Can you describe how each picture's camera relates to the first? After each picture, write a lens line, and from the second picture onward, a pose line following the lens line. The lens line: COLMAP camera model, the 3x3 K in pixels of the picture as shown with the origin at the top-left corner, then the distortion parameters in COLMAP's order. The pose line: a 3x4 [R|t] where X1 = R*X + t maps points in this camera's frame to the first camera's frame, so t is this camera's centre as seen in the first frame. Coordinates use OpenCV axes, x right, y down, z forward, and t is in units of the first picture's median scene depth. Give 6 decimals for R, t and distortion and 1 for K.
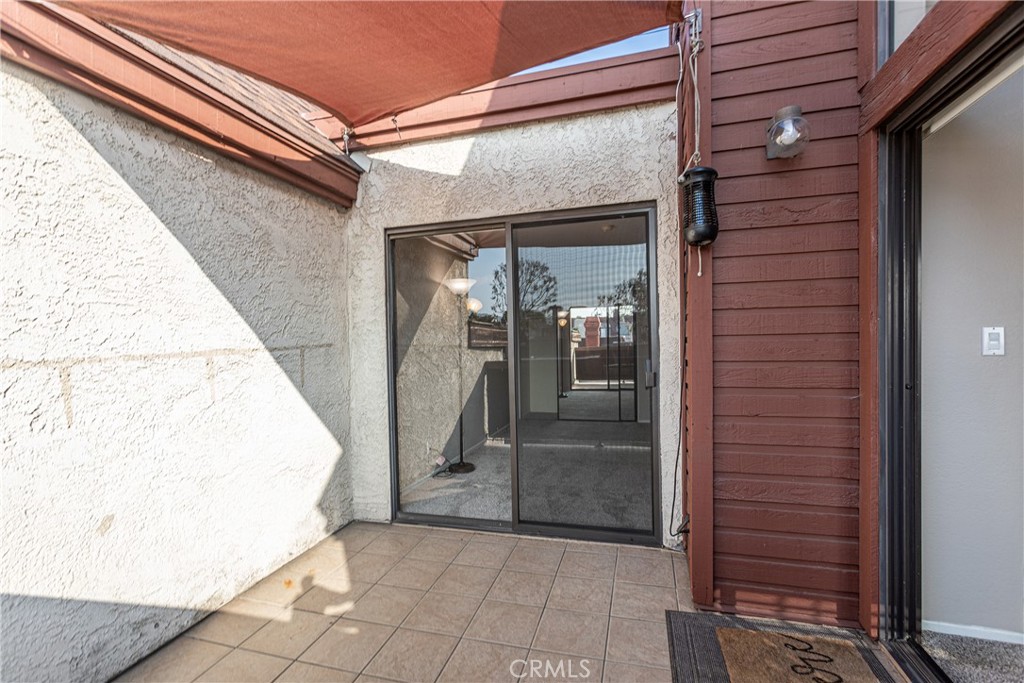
lens RADIAL K [[484.6, 0, 510.2], [0, 484.6, 346.3], [0, 0, 1]] dist [-0.002280, 0.001982]
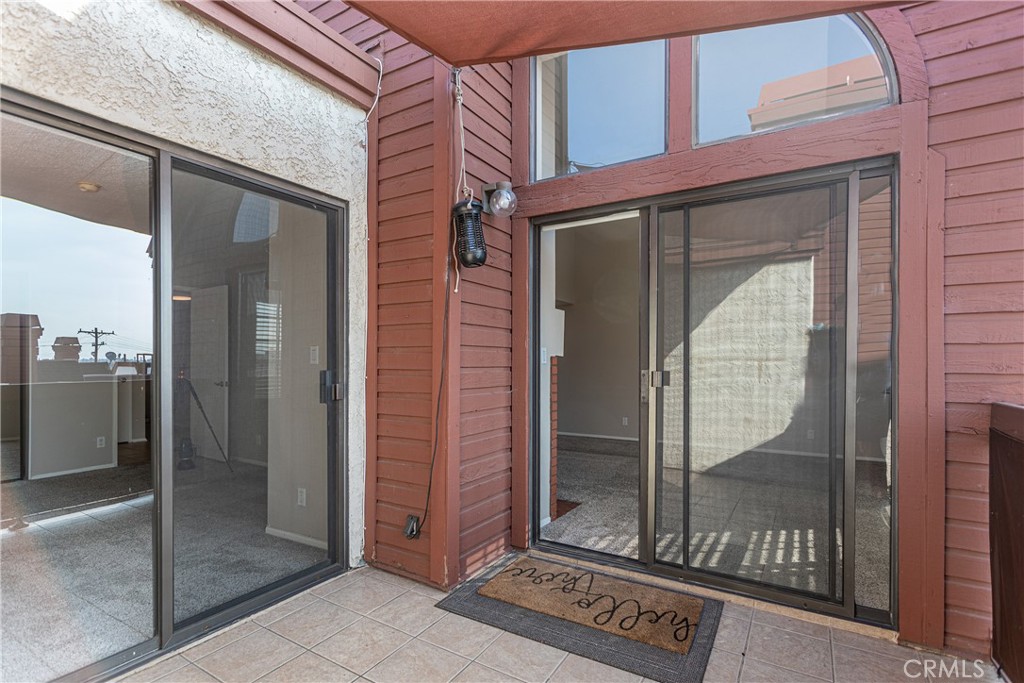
lens RADIAL K [[484.6, 0, 516.7], [0, 484.6, 360.0], [0, 0, 1]] dist [-0.002280, 0.001982]
pose [[0.263709, 0.023052, 0.964327, -0.514709], [0.008981, 0.999612, -0.026351, 0.035498], [-0.964561, 0.015610, 0.263399, 0.430684]]
